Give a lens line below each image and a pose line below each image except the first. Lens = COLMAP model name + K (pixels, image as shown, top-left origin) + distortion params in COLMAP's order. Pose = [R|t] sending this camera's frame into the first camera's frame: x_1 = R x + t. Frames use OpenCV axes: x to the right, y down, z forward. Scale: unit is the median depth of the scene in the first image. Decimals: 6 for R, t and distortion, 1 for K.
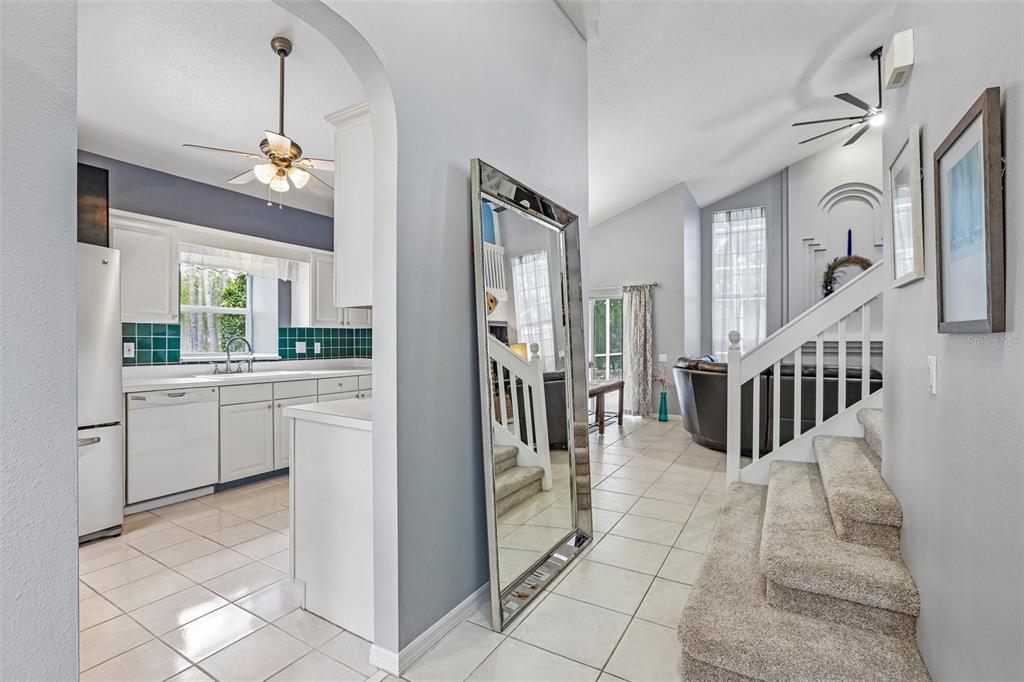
lens RADIAL K [[479.5, 0, 504.8], [0, 479.5, 341.7], [0, 0, 1]] dist [-0.020192, 0.001370]
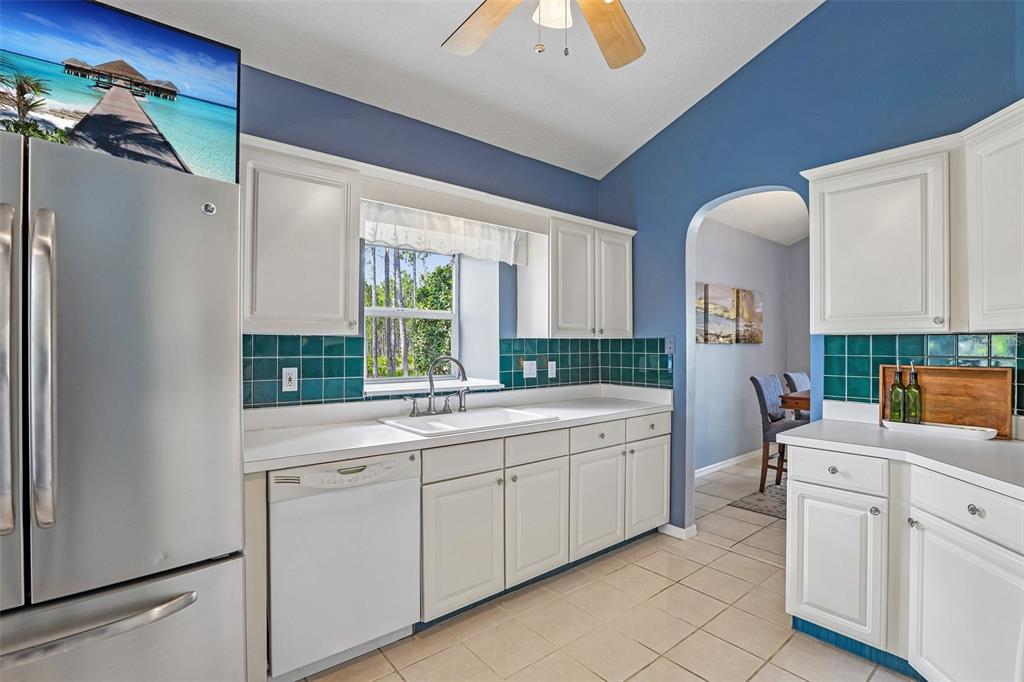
lens RADIAL K [[479.5, 0, 514.7], [0, 479.5, 341.6], [0, 0, 1]] dist [-0.020192, 0.001370]
pose [[0.948501, -0.002423, -0.316764, -0.266338], [0.000139, 0.999974, -0.007232, -0.022402], [0.316773, 0.006816, 0.948477, 0.419939]]
